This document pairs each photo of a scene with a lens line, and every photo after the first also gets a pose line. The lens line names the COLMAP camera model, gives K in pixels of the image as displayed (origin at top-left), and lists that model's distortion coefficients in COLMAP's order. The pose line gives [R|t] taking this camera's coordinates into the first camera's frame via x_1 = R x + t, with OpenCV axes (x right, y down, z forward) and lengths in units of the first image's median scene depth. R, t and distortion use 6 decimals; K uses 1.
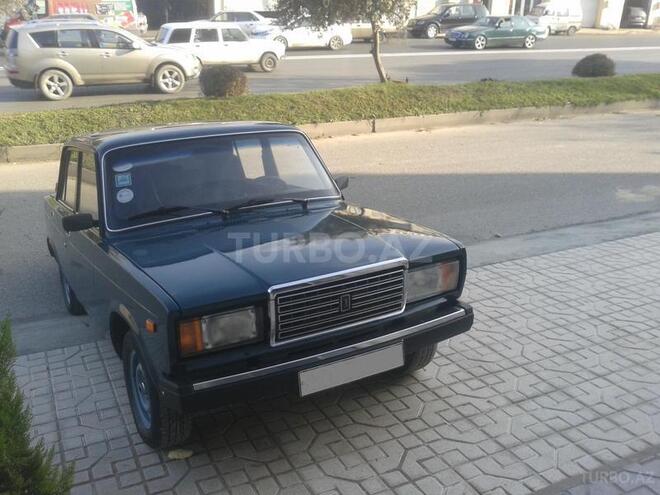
lens RADIAL K [[638.4, 0, 330.0], [0, 638.4, 247.5], [0, 0, 1]] dist [-0.013683, -0.108223]
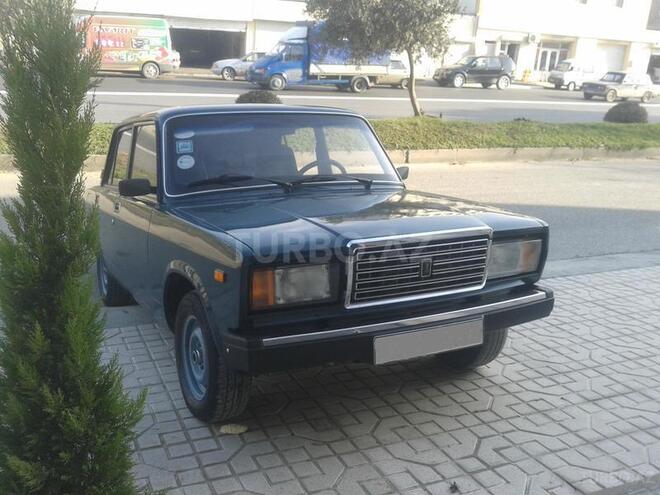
lens RADIAL K [[638.4, 0, 330.0], [0, 638.4, 247.5], [0, 0, 1]] dist [-0.013683, -0.108223]
pose [[0.998273, 0.051658, -0.027965, -0.075288], [-0.053408, 0.996393, -0.065939, 0.104227], [0.024458, 0.067319, 0.997432, 0.058082]]
